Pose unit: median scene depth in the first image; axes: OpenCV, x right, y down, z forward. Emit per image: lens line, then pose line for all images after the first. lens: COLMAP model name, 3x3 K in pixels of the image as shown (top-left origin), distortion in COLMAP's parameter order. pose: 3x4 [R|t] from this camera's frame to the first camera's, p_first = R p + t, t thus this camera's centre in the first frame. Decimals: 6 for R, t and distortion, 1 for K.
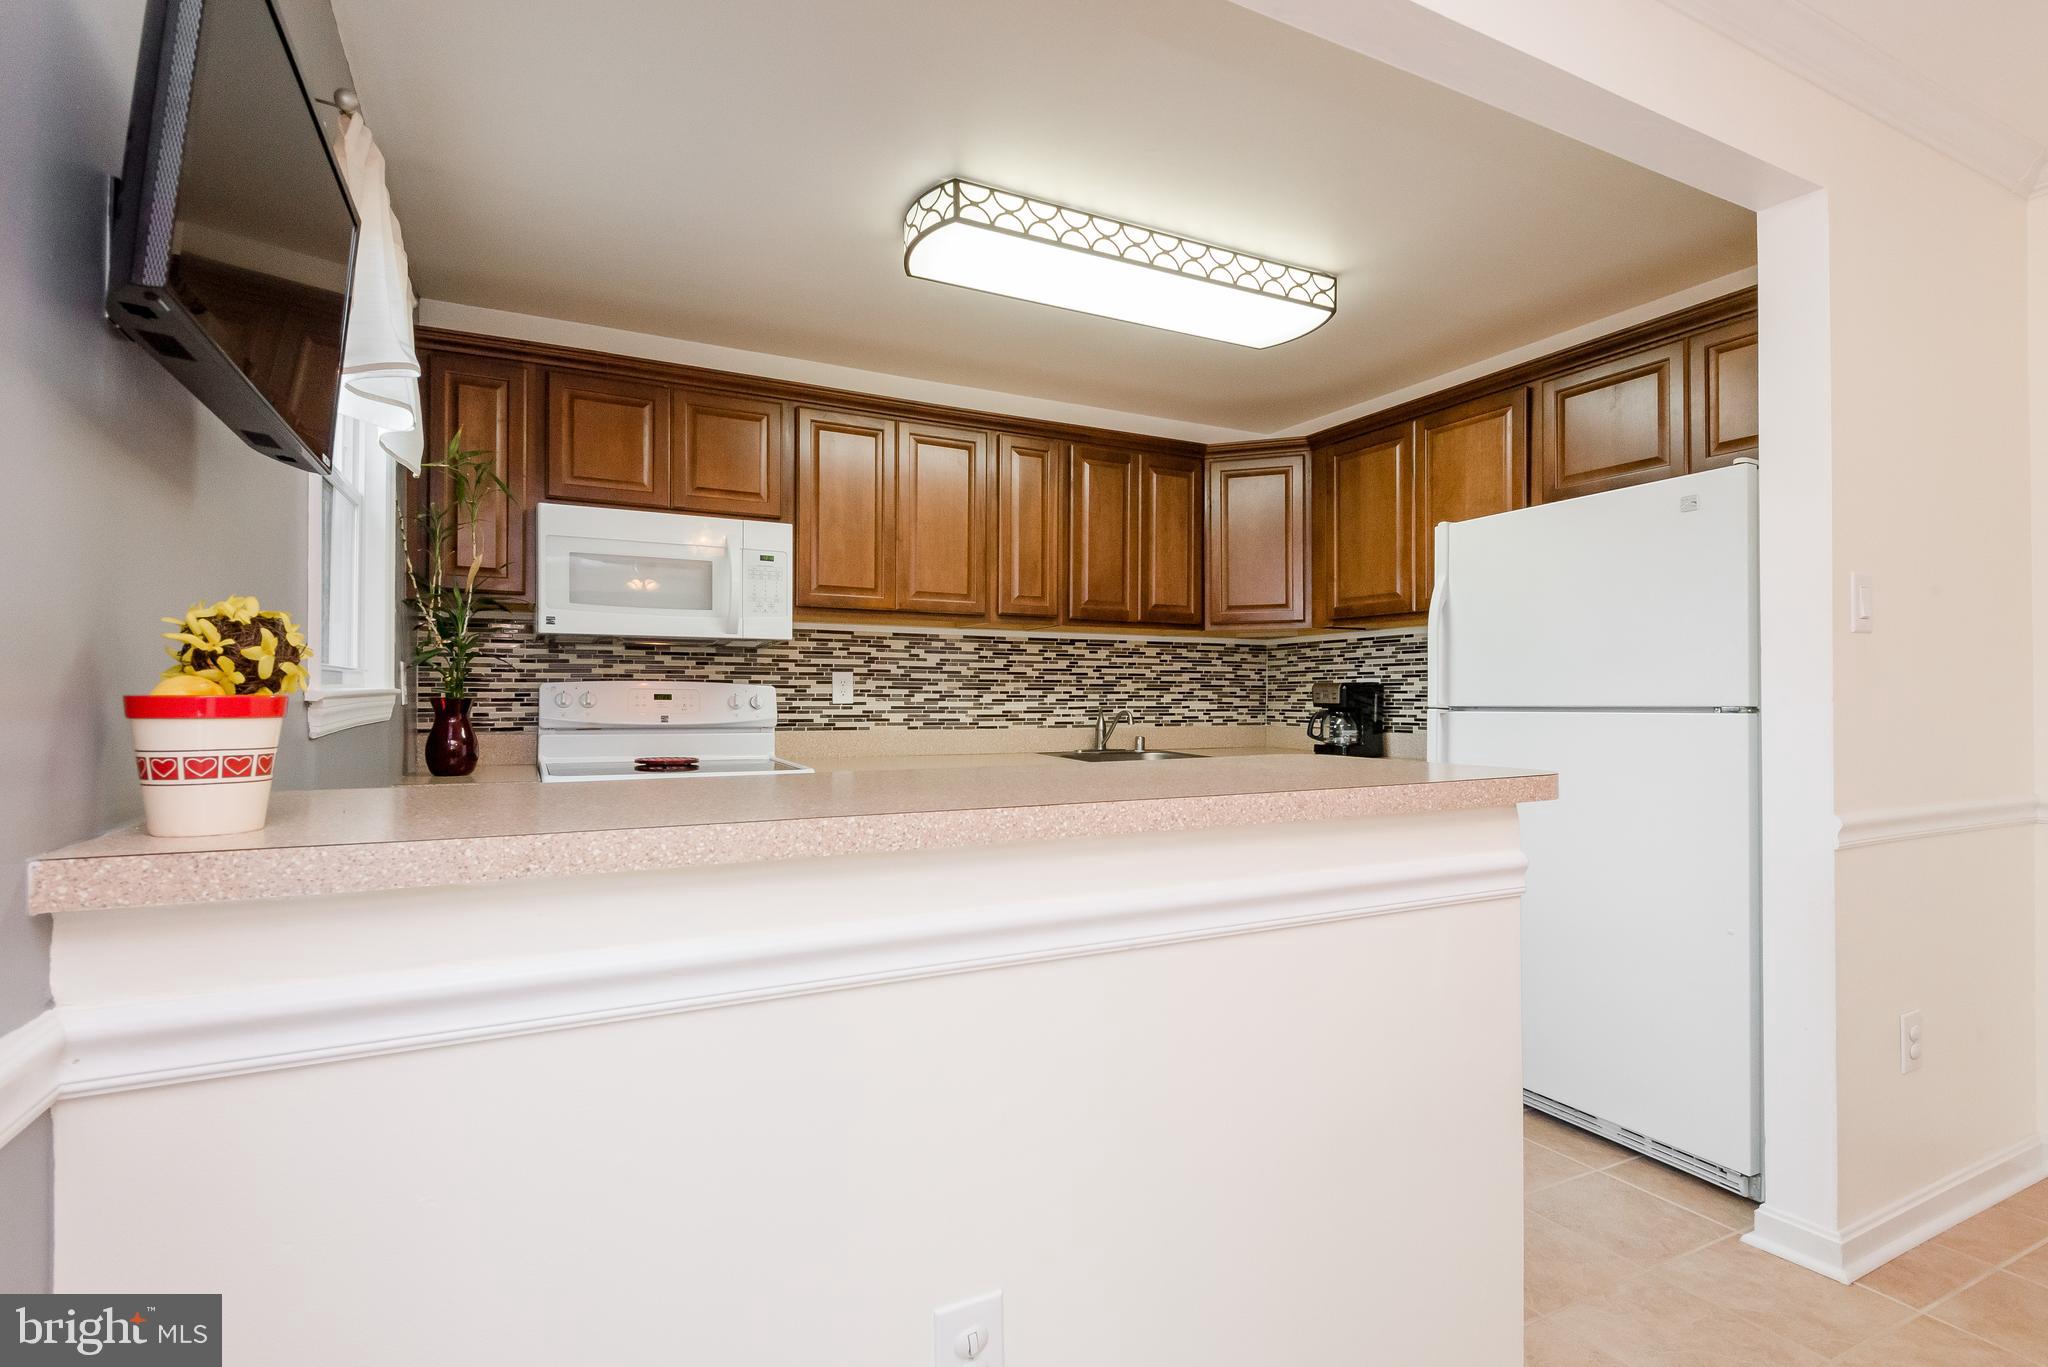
lens RADIAL K [[961.0, 0, 1023.1], [0, 961.0, 690.1], [0, 0, 1]] dist [0.001218, -0.006850]
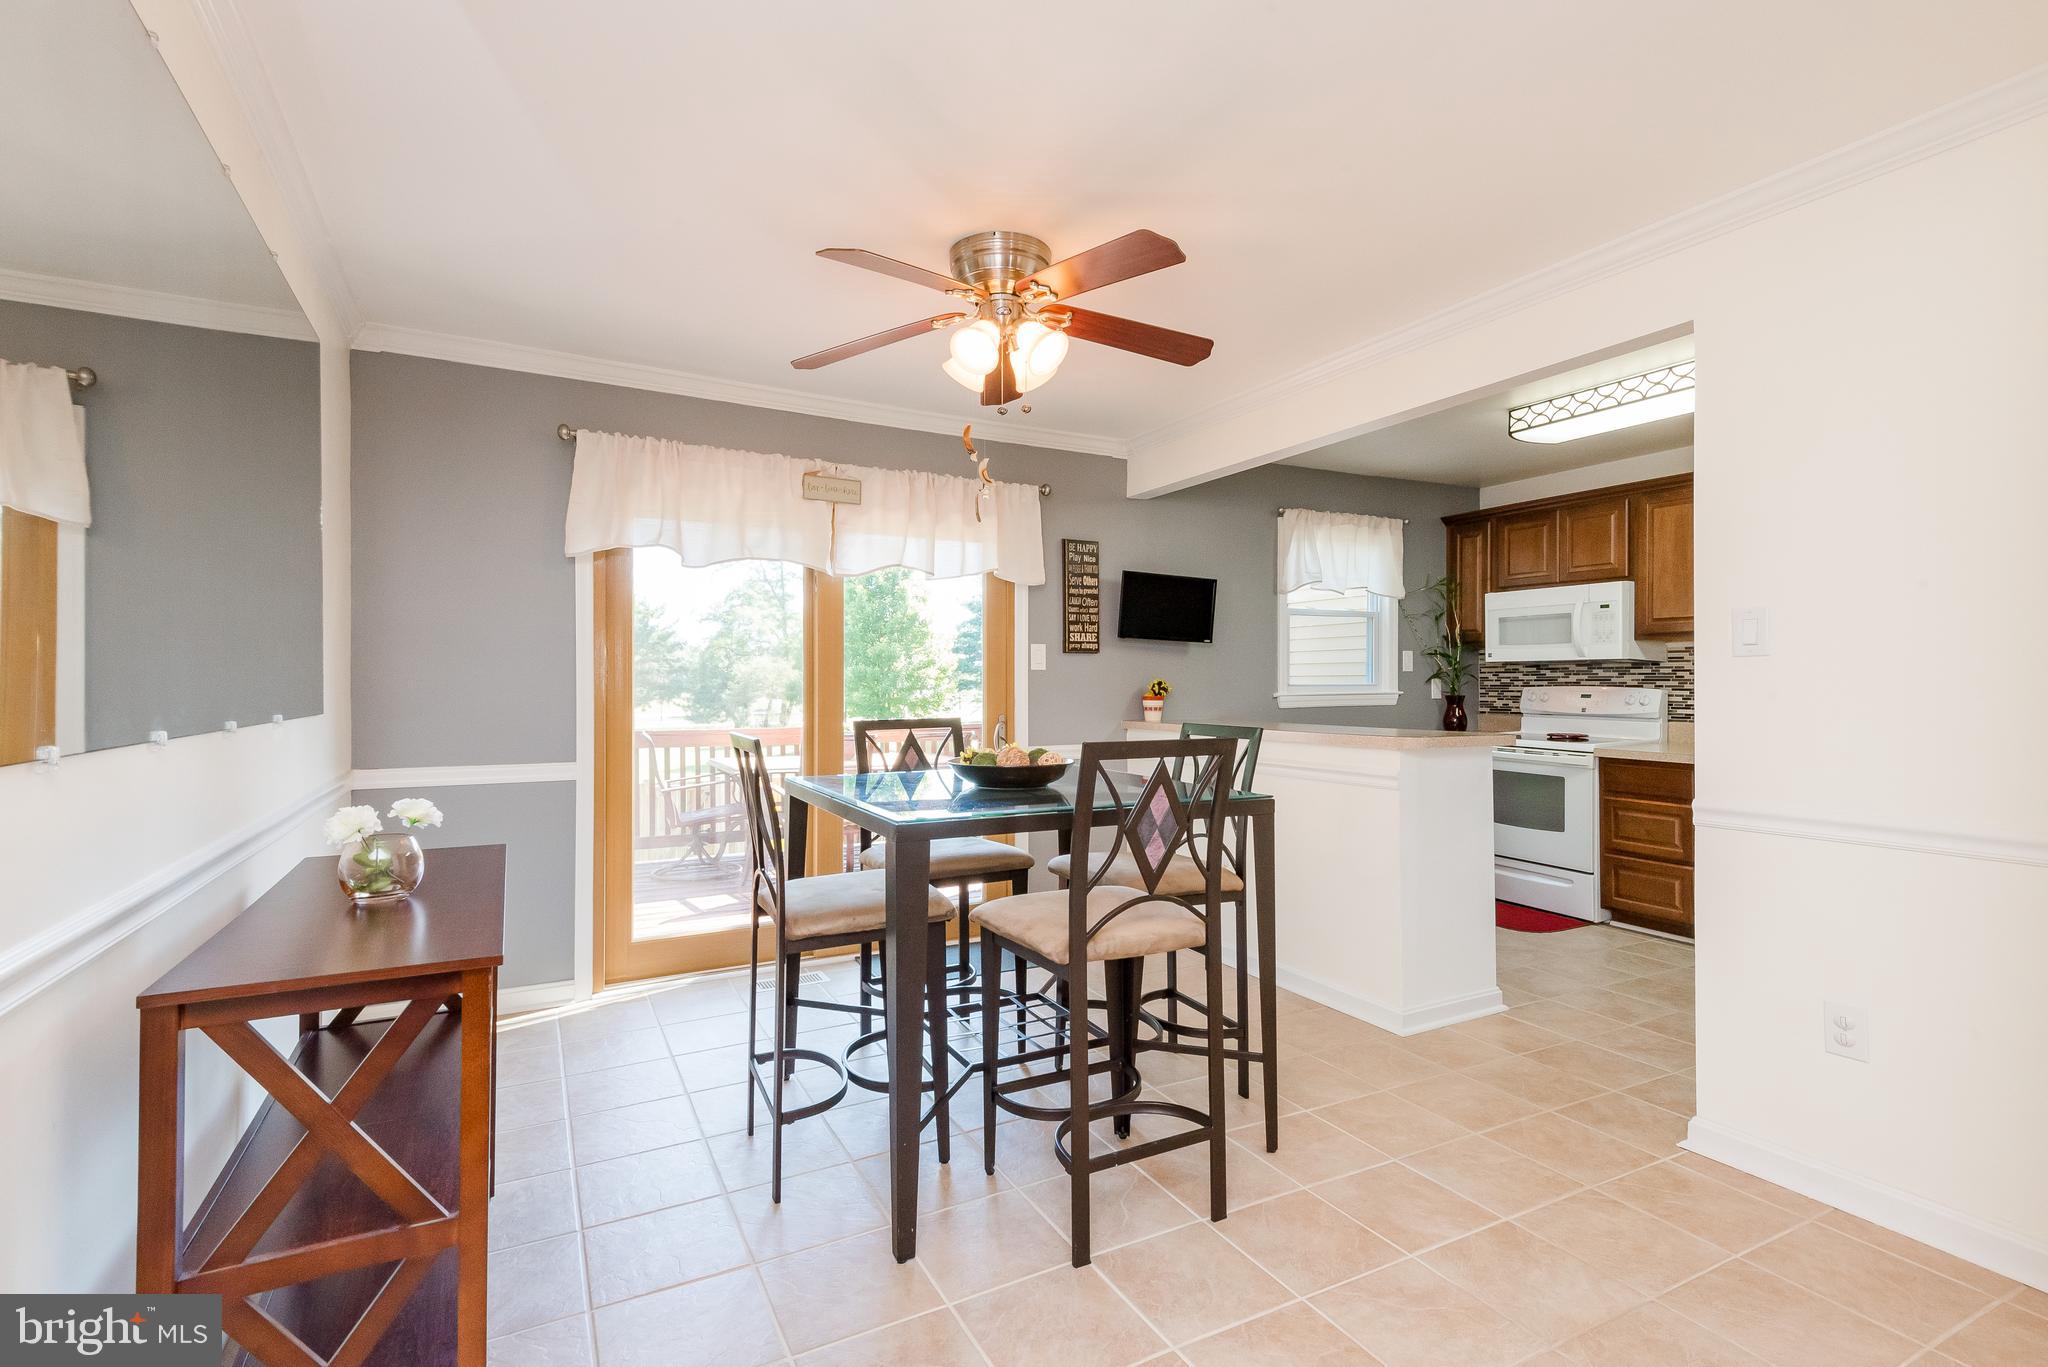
lens RADIAL K [[929.4, 0, 992.0], [0, 929.4, 686.1], [0, 0, 1]] dist [0.024682, -0.012125]
pose [[-0.009877, 0.000203, -0.999951, 1.074032], [0.005015, 0.999987, 0.000153, -0.013486], [0.999939, -0.005013, -0.009878, 0.032988]]
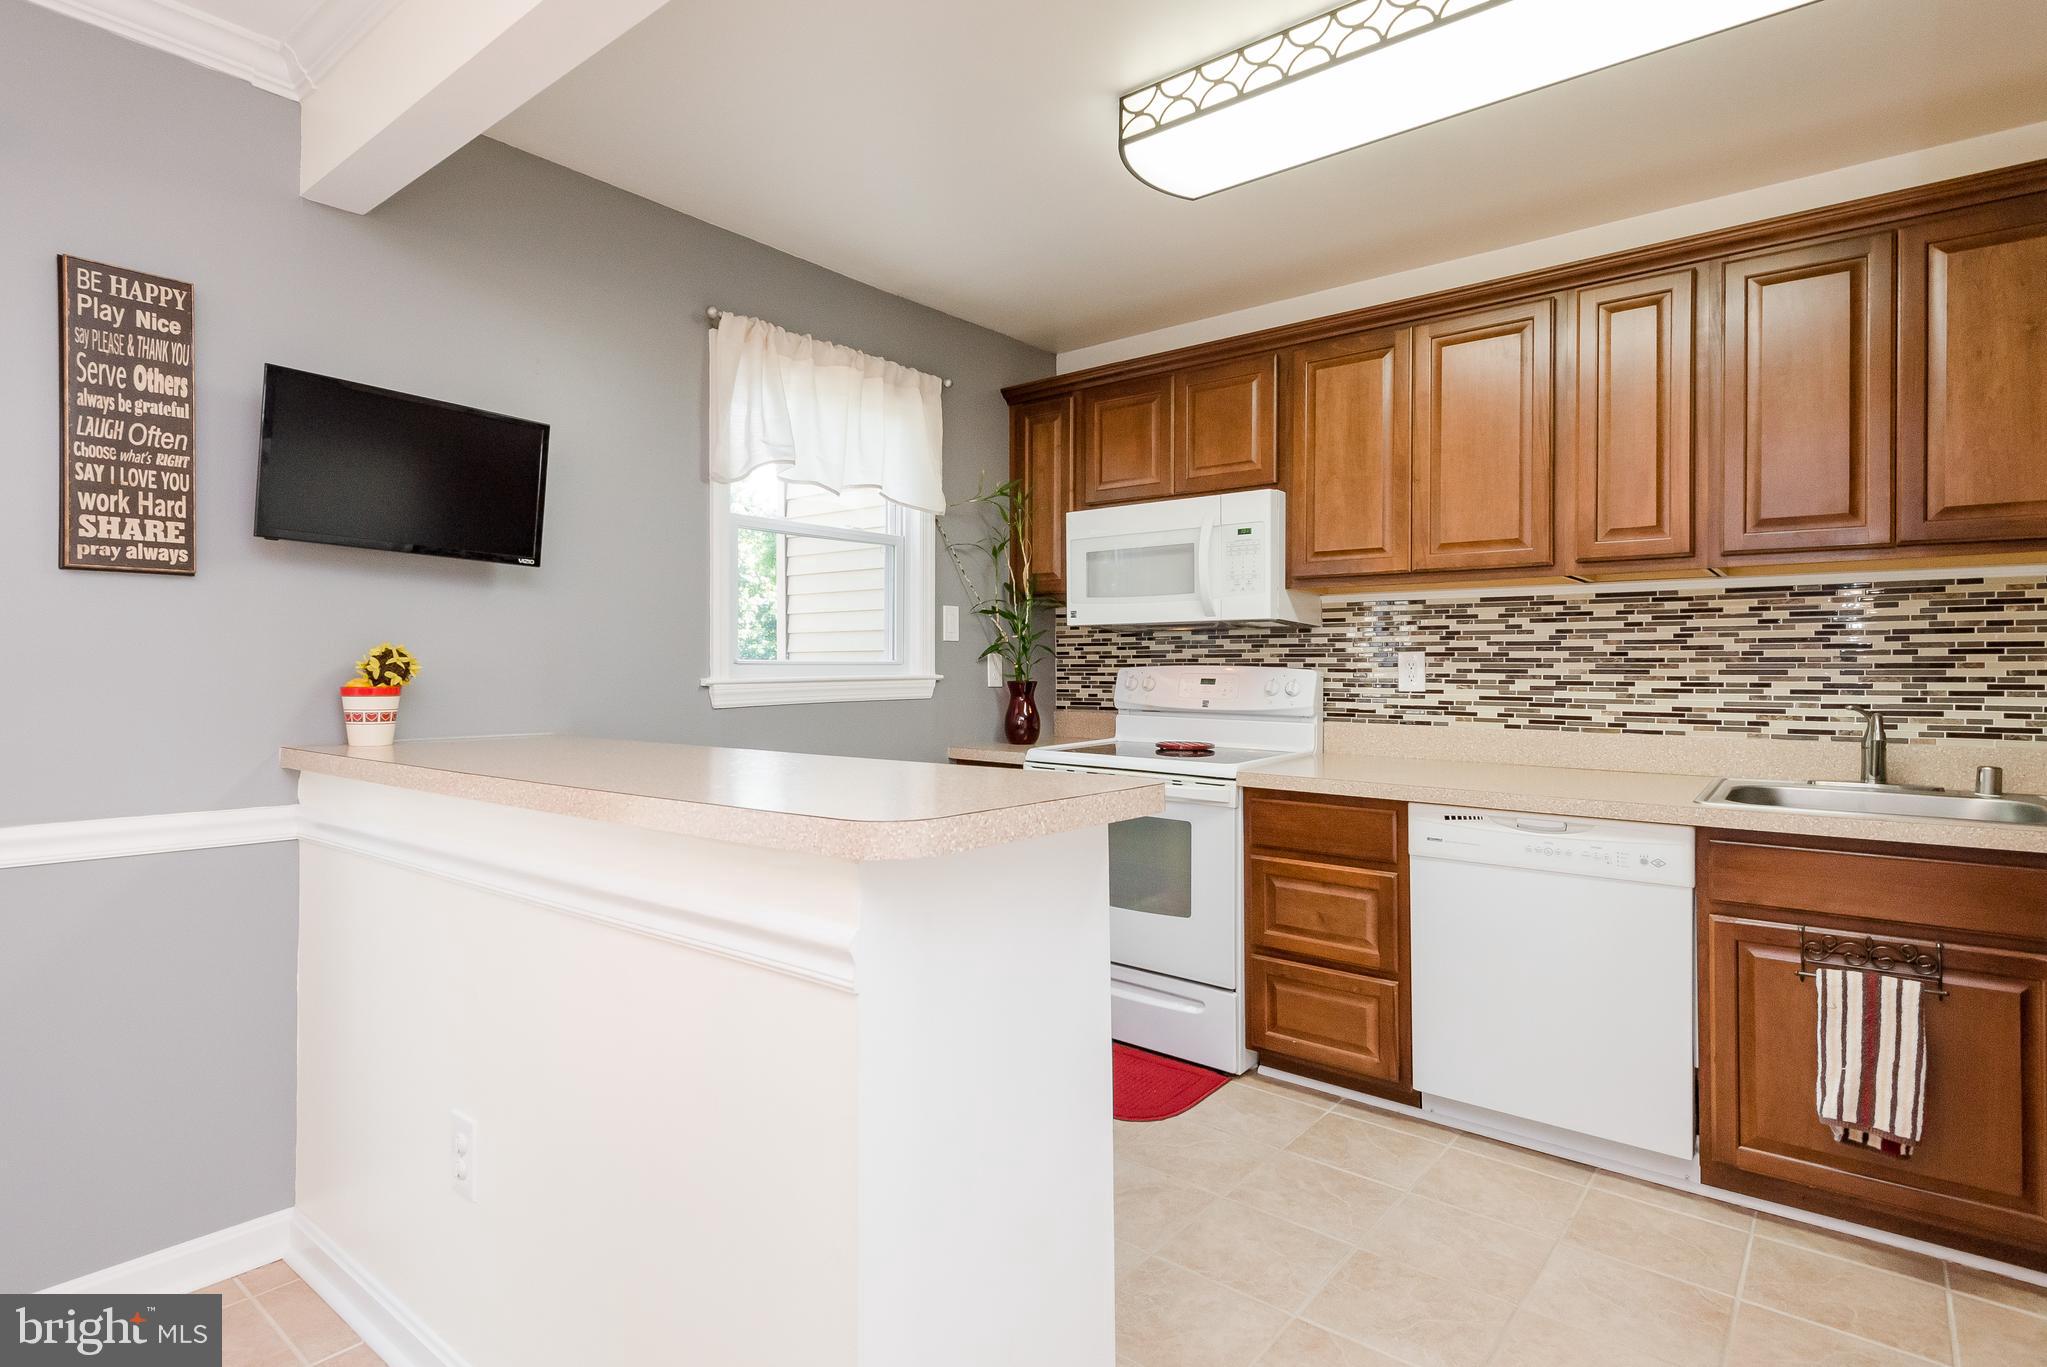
lens RADIAL K [[1042.4, 0, 963.5], [0, 1042.4, 676.4], [0, 0, 1]] dist [0.014892, -0.002652]
pose [[0.384785, 0.004731, -0.922994, 0.475522], [0.005056, 0.999961, 0.007233, -0.006573], [0.922992, -0.007449, 0.384746, 0.321133]]
